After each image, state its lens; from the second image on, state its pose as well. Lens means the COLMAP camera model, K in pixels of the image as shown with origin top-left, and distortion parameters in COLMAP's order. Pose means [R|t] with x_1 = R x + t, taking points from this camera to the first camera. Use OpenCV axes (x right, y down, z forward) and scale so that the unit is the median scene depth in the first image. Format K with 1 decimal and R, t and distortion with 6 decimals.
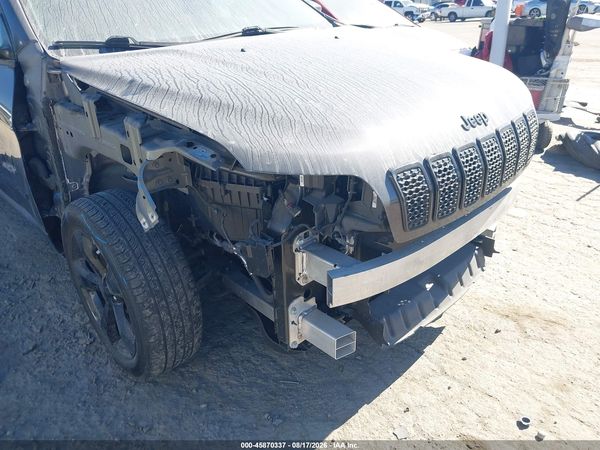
lens RADIAL K [[467.7, 0, 295.7], [0, 467.7, 223.8], [0, 0, 1]] dist [0.047344, -0.077097]
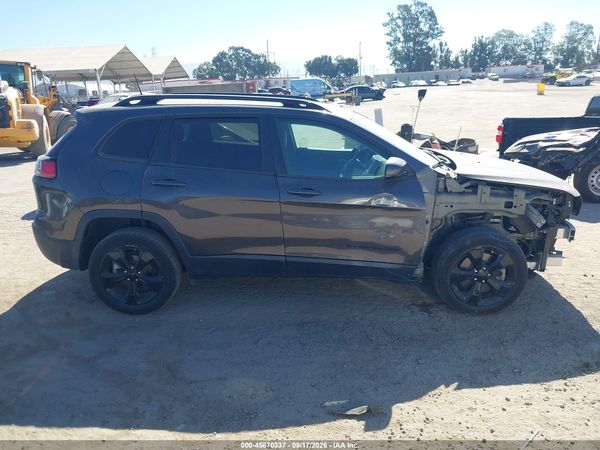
lens RADIAL K [[467.7, 0, 299.3], [0, 467.7, 228.2], [0, 0, 1]] dist [0.047344, -0.077097]
pose [[0.721623, -0.170172, 0.671046, -2.426050], [0.287516, 0.955437, -0.066895, -0.153894], [-0.629758, 0.241209, 0.738392, -0.098573]]
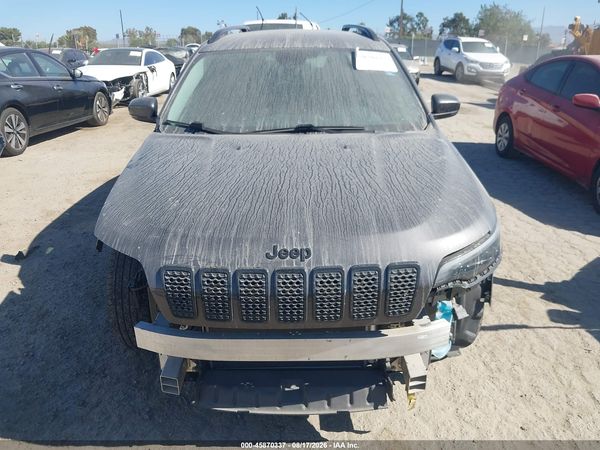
lens RADIAL K [[467.7, 0, 299.5], [0, 467.7, 223.3], [0, 0, 1]] dist [0.047344, -0.077097]
pose [[0.716353, 0.281007, -0.638650, 0.908673], [-0.317624, 0.946310, 0.060108, -0.302190], [0.621251, 0.159792, 0.767146, 0.133996]]
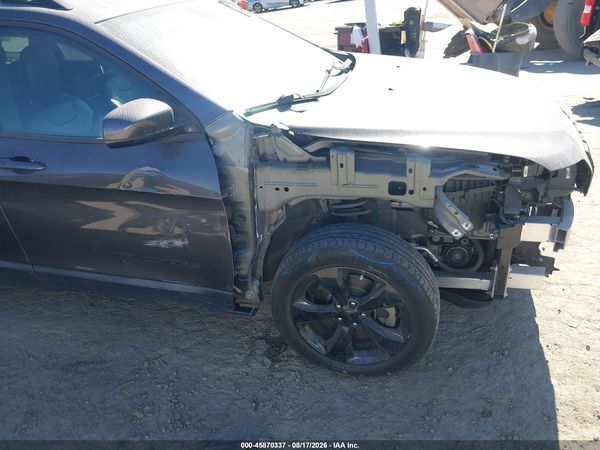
lens RADIAL K [[467.7, 0, 299.6], [0, 467.7, 221.0], [0, 0, 1]] dist [0.047344, -0.077097]
pose [[0.852593, -0.277068, 0.443079, -0.966880], [0.278835, 0.958290, 0.062695, -0.181253], [-0.441969, 0.070093, 0.894288, 0.020549]]
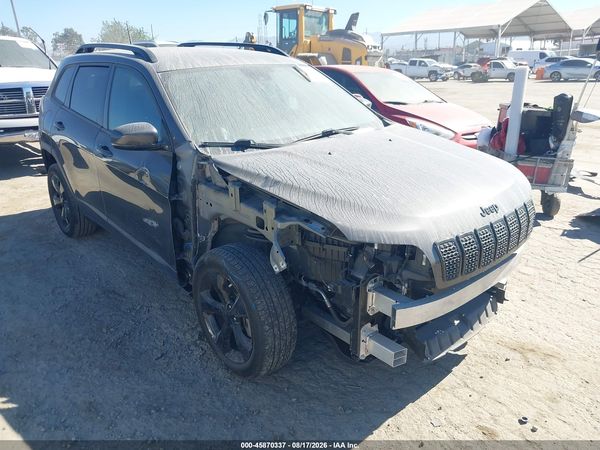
lens RADIAL K [[467.7, 0, 298.9], [0, 467.7, 224.7], [0, 0, 1]] dist [0.047344, -0.077097]
pose [[0.998568, 0.039853, -0.035688, -0.149330], [-0.043050, 0.994656, -0.093844, -0.002896], [0.031757, 0.095246, 0.994947, -0.445141]]
